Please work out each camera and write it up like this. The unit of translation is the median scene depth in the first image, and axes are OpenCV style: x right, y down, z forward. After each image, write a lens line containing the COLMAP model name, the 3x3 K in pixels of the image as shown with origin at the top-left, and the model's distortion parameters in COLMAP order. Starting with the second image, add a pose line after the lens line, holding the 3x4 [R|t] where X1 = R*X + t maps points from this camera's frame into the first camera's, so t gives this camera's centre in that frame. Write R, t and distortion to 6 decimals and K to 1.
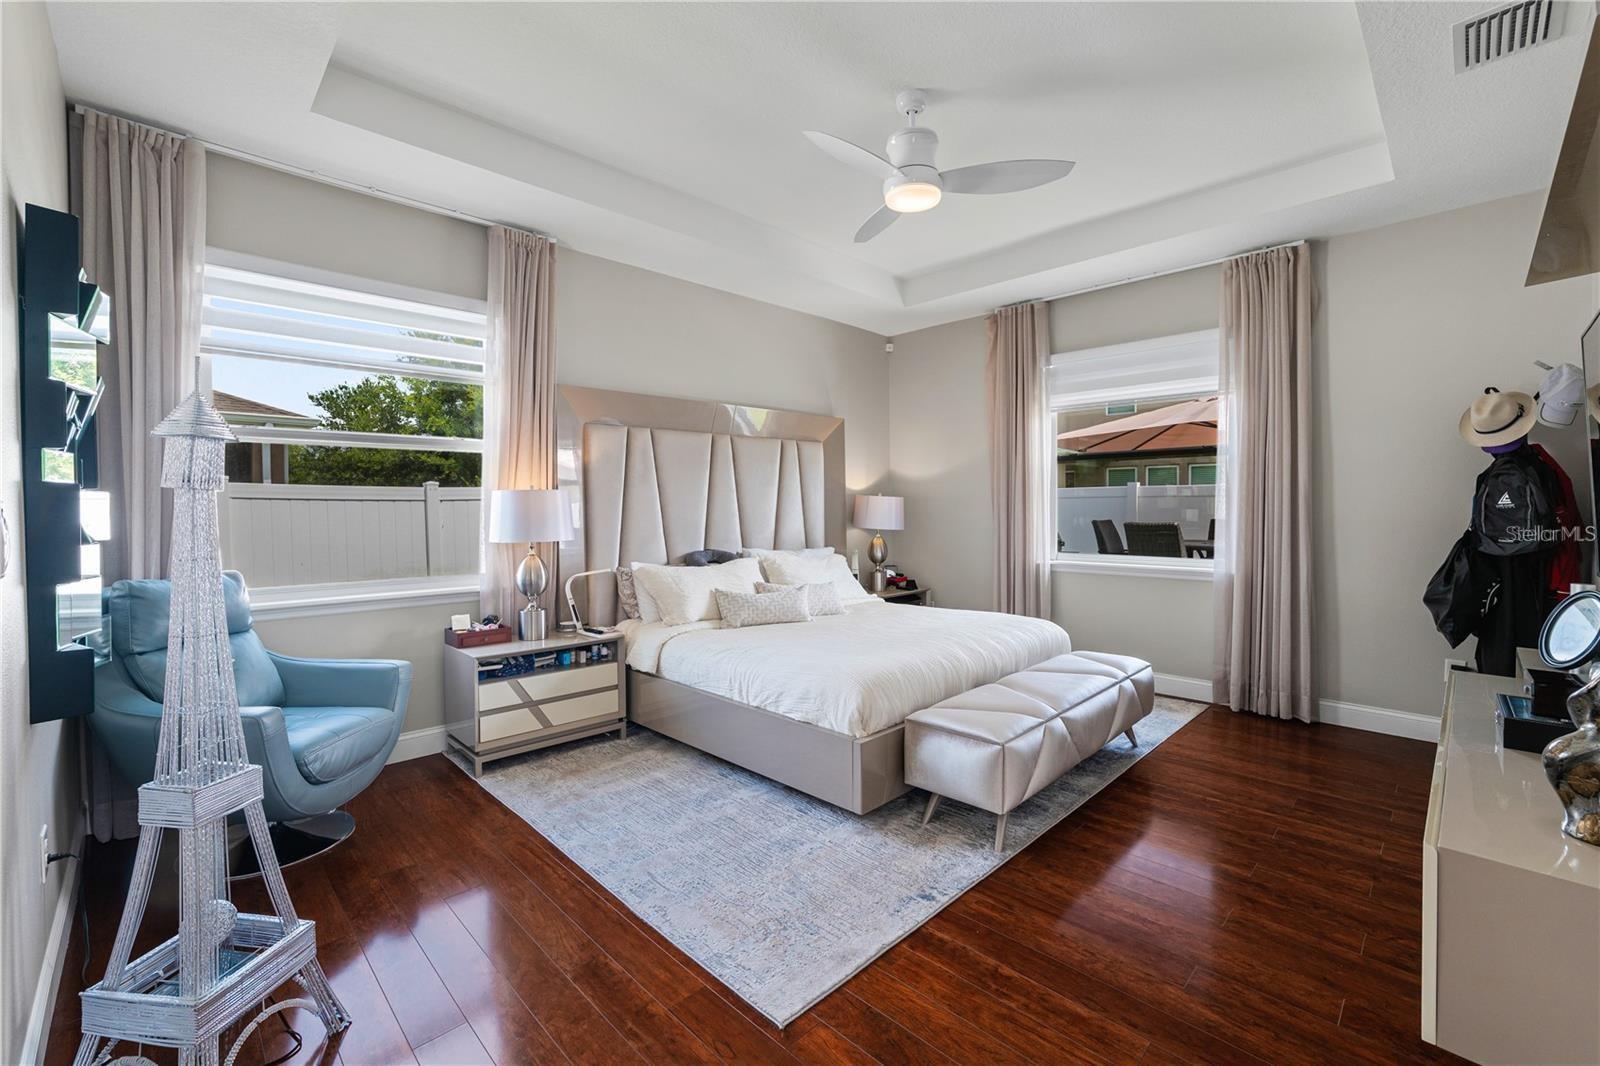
lens RADIAL K [[671.8, 0, 801.3], [0, 671.8, 518.4], [0, 0, 1]] dist [-0.027787, 0.002319]
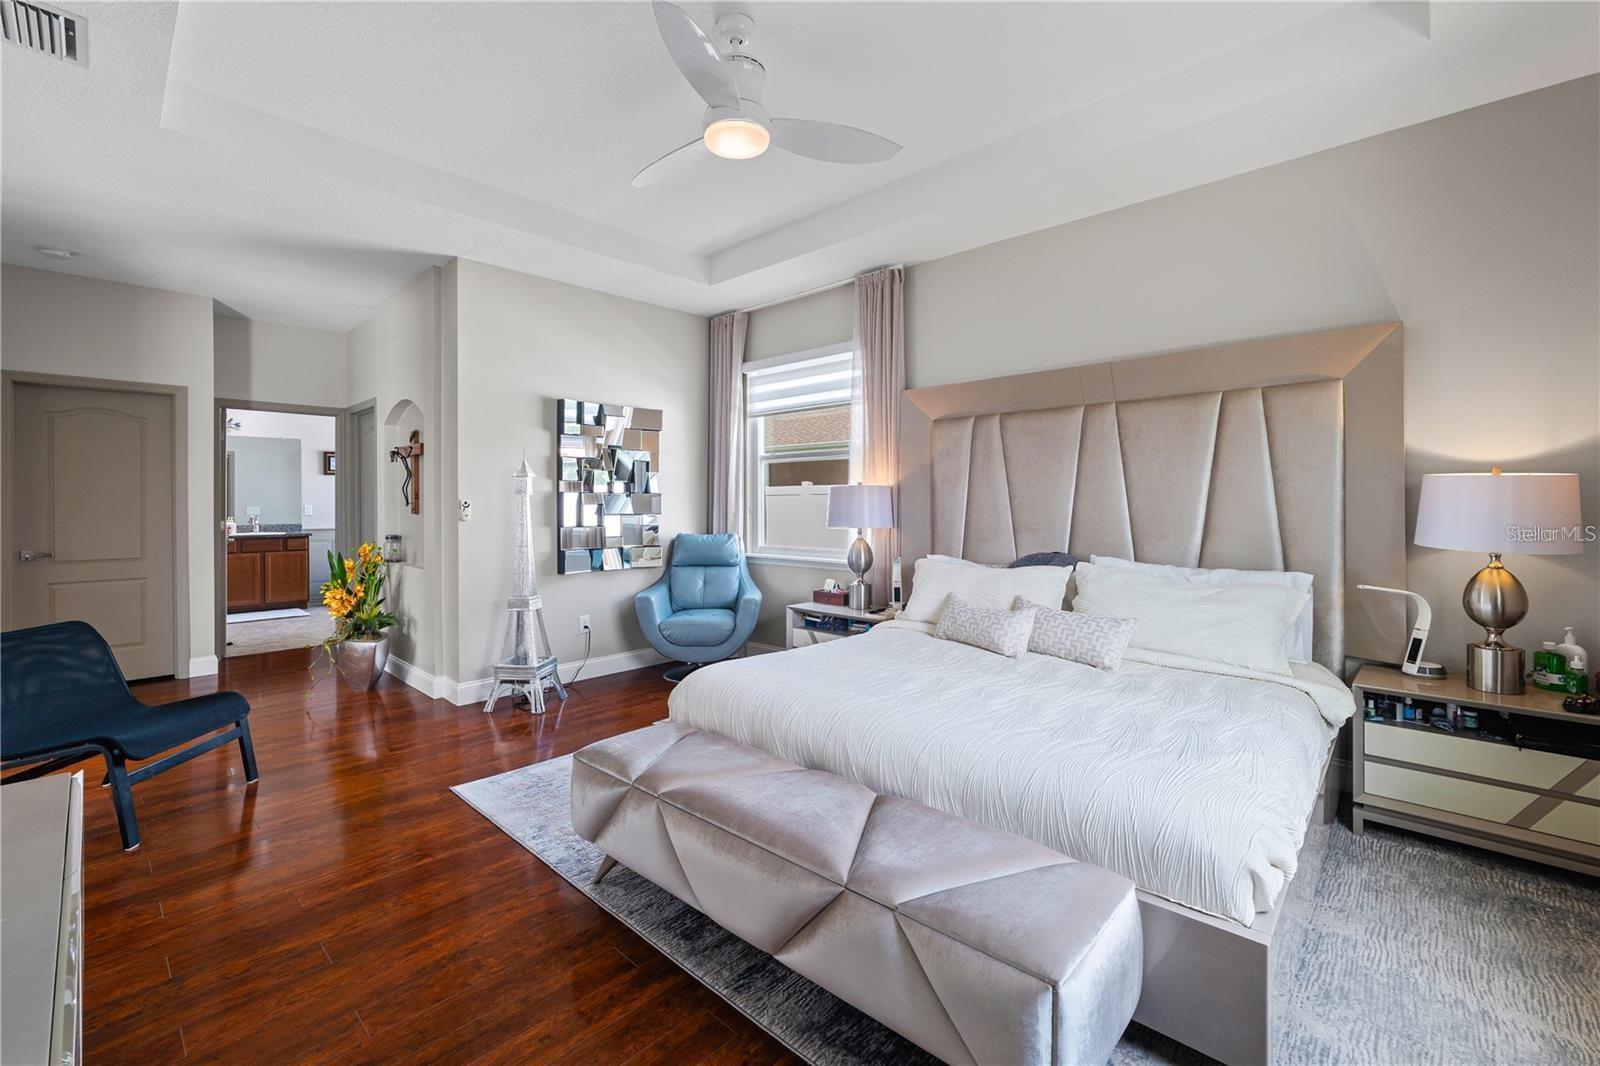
lens RADIAL K [[671.8, 0, 799.5], [0, 671.8, 508.9], [0, 0, 1]] dist [-0.027787, 0.002319]
pose [[0.047623, 0.011092, -0.998804, 0.897293], [-0.015075, 0.999832, 0.010384, -0.012982], [0.998752, 0.014562, 0.047782, 0.916633]]
